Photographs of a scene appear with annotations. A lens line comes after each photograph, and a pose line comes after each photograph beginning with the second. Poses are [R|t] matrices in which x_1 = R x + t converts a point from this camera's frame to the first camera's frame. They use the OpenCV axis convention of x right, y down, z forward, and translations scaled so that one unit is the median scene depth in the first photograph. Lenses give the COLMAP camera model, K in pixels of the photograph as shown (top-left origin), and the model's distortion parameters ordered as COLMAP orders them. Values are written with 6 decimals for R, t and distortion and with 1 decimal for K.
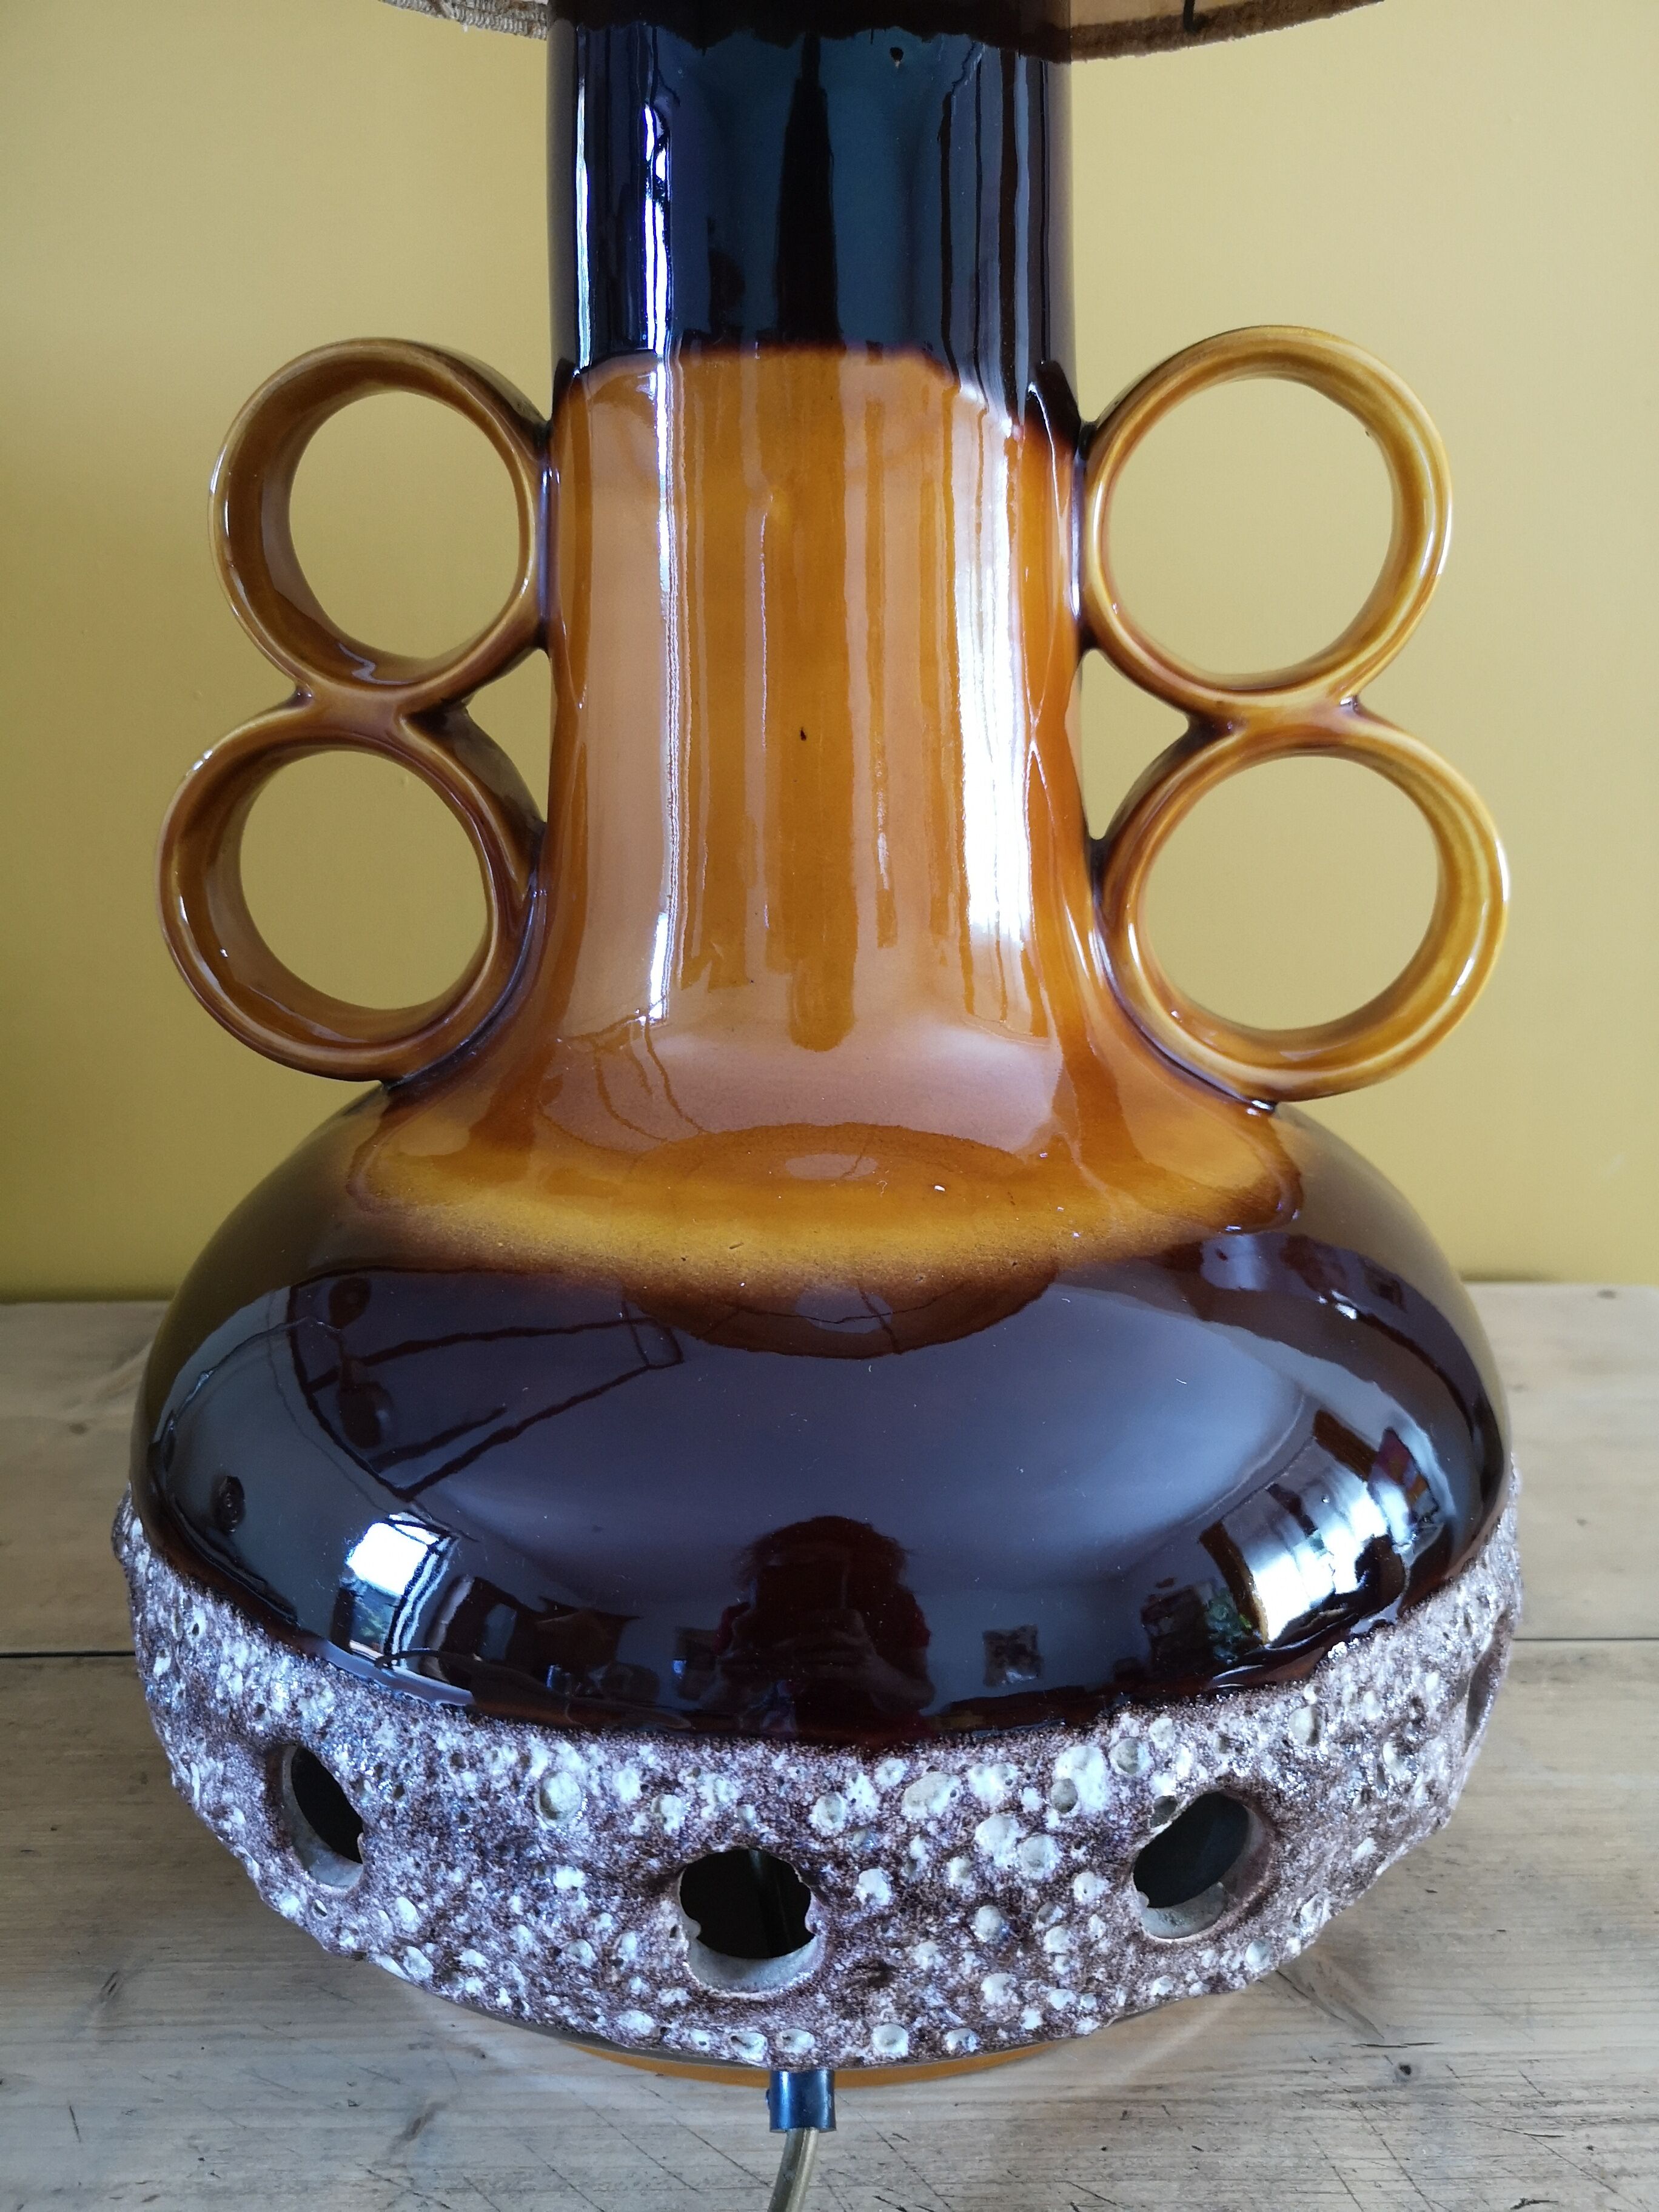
lens RADIAL K [[1743.4, 0, 828.1], [0, 1743.4, 1109.5], [0, 0, 1]] dist [0.031506, -0.044417]
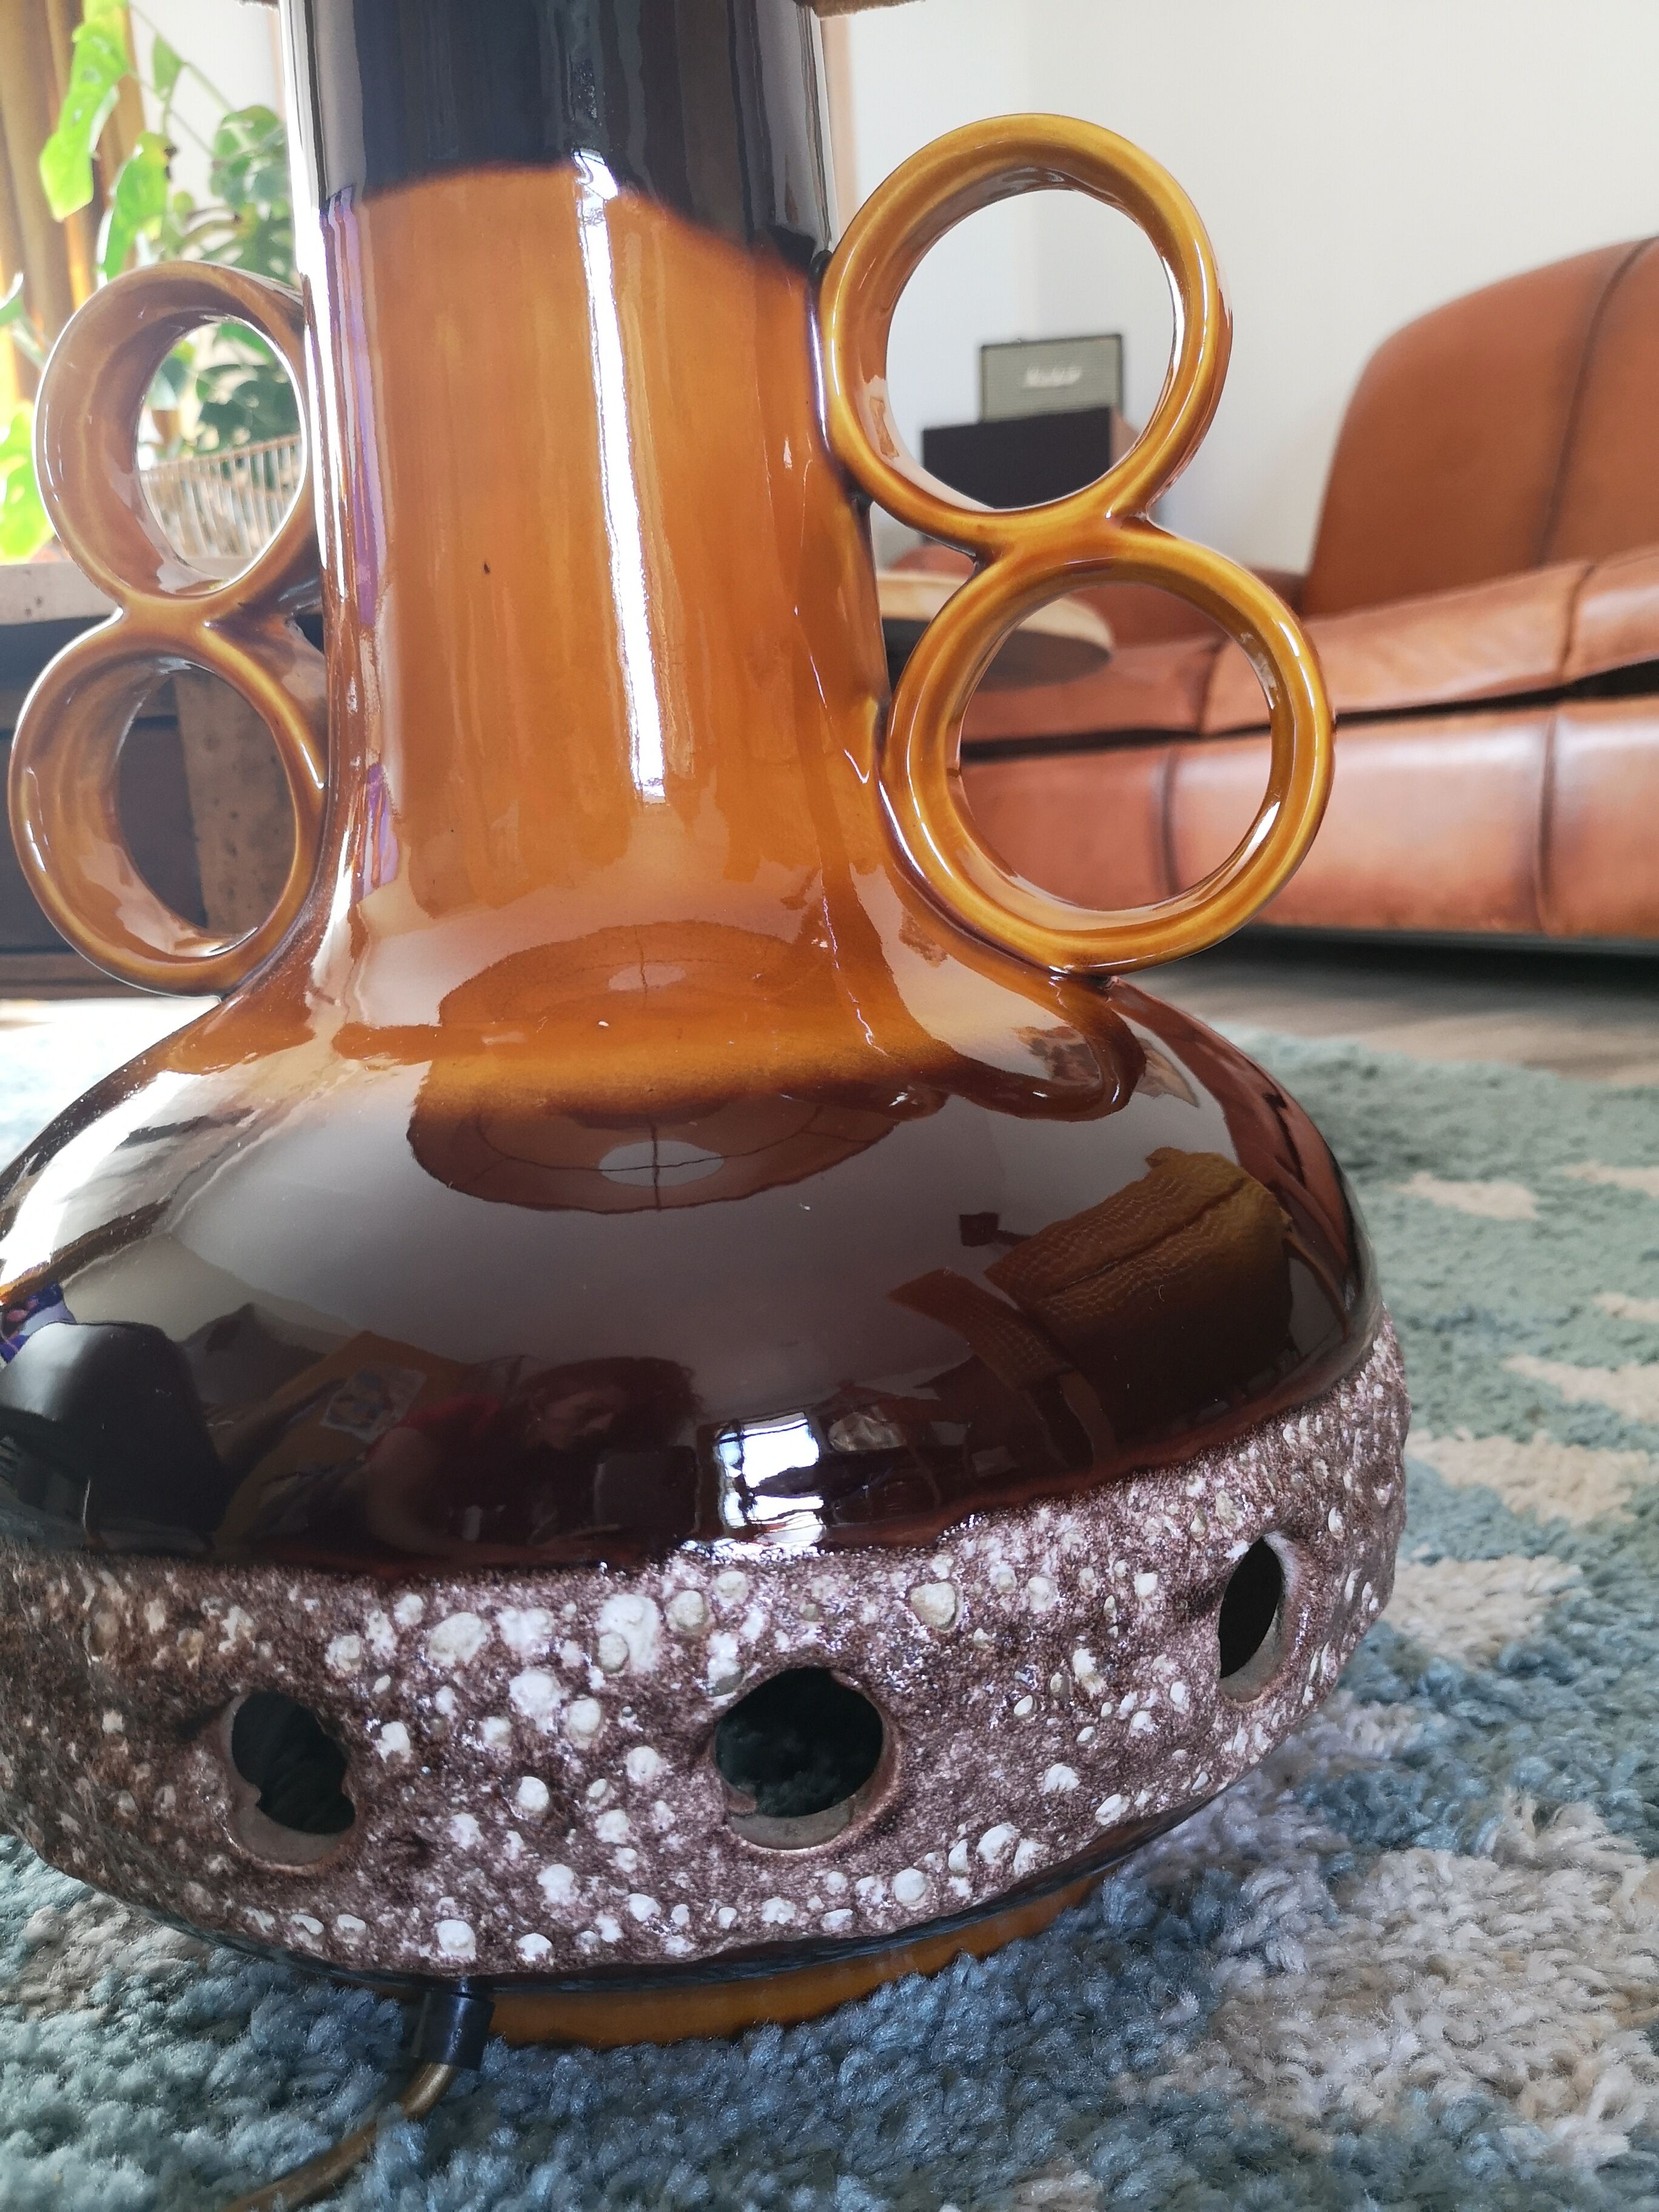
lens RADIAL K [[1743.4, 0, 834.7], [0, 1743.4, 1103.4], [0, 0, 1]] dist [0.031506, -0.044417]
pose [[0.976042, -0.021259, -0.216539, 0.439543], [0.001351, 0.995788, -0.091673, 0.197932], [0.217576, 0.089184, 0.971960, 0.146646]]
